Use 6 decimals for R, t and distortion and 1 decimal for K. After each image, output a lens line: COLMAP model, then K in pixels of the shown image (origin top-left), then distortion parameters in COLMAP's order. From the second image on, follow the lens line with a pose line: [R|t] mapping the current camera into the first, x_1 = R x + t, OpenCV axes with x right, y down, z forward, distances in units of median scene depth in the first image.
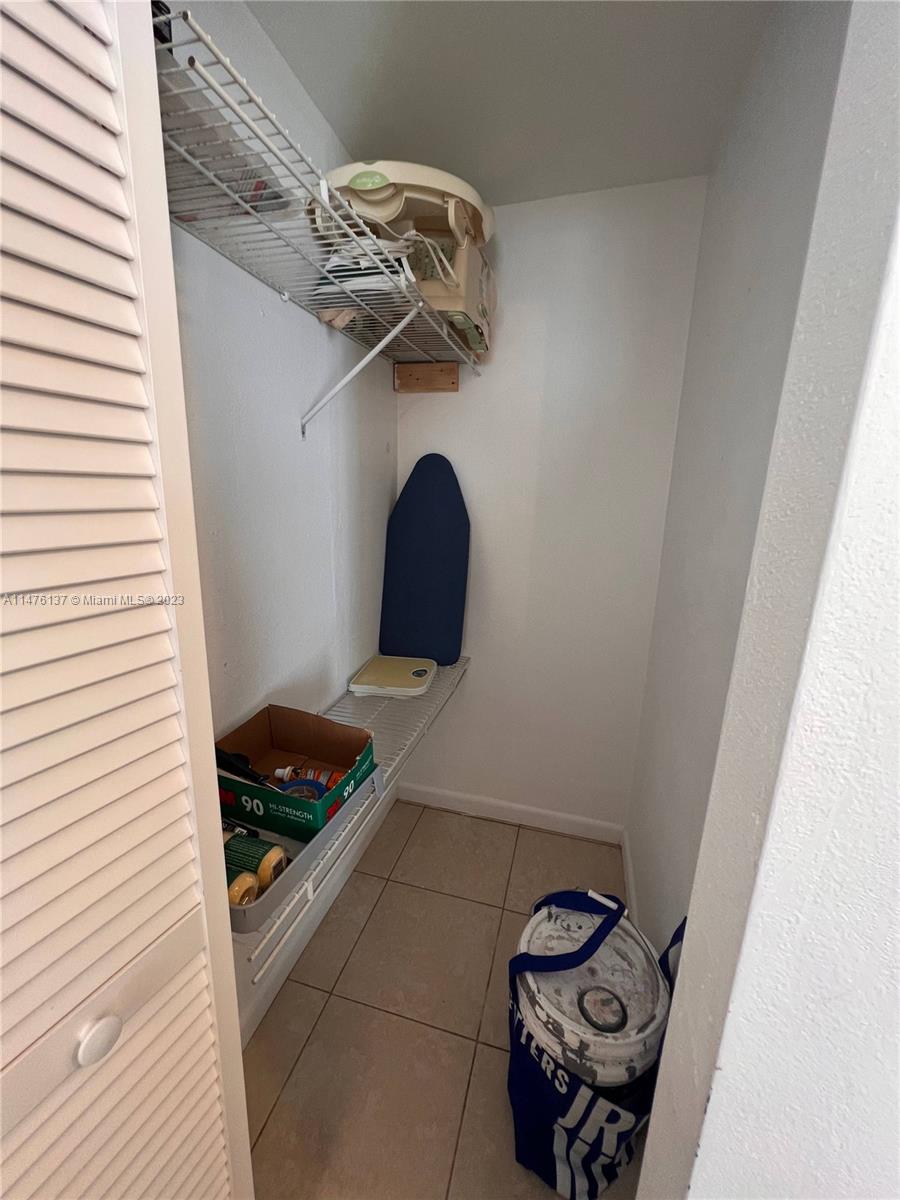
lens RADIAL K [[474.8, 0, 449.8], [0, 474.8, 601.5], [0, 0, 1]] dist [-0.010012, 0.000092]
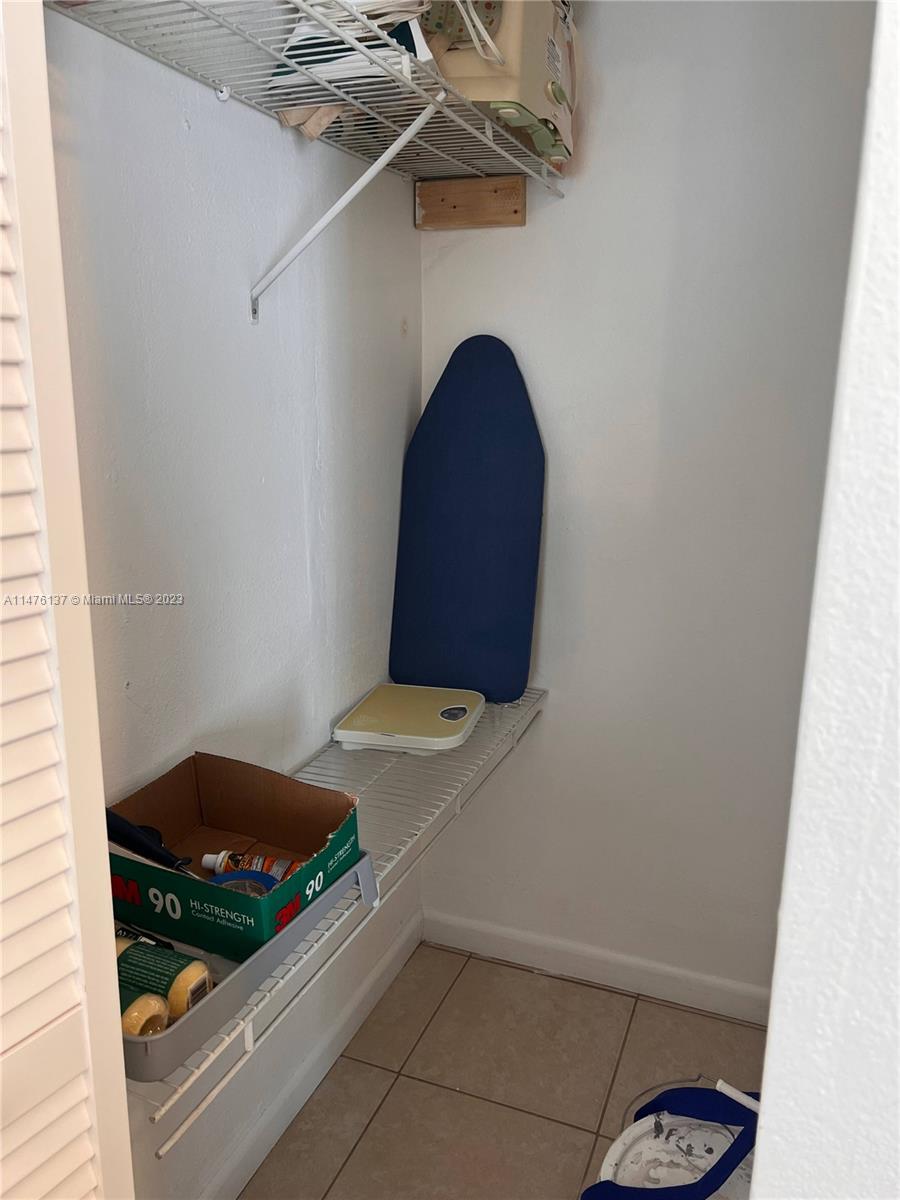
lens RADIAL K [[901.7, 0, 466.5], [0, 901.7, 596.3], [0, 0, 1]] dist [0.036760, -0.053199]
pose [[0.995223, 0.006029, -0.097442, 0.087237], [-0.006469, 0.999970, -0.004200, 0.016360], [0.097414, 0.004810, 0.995232, -0.149182]]
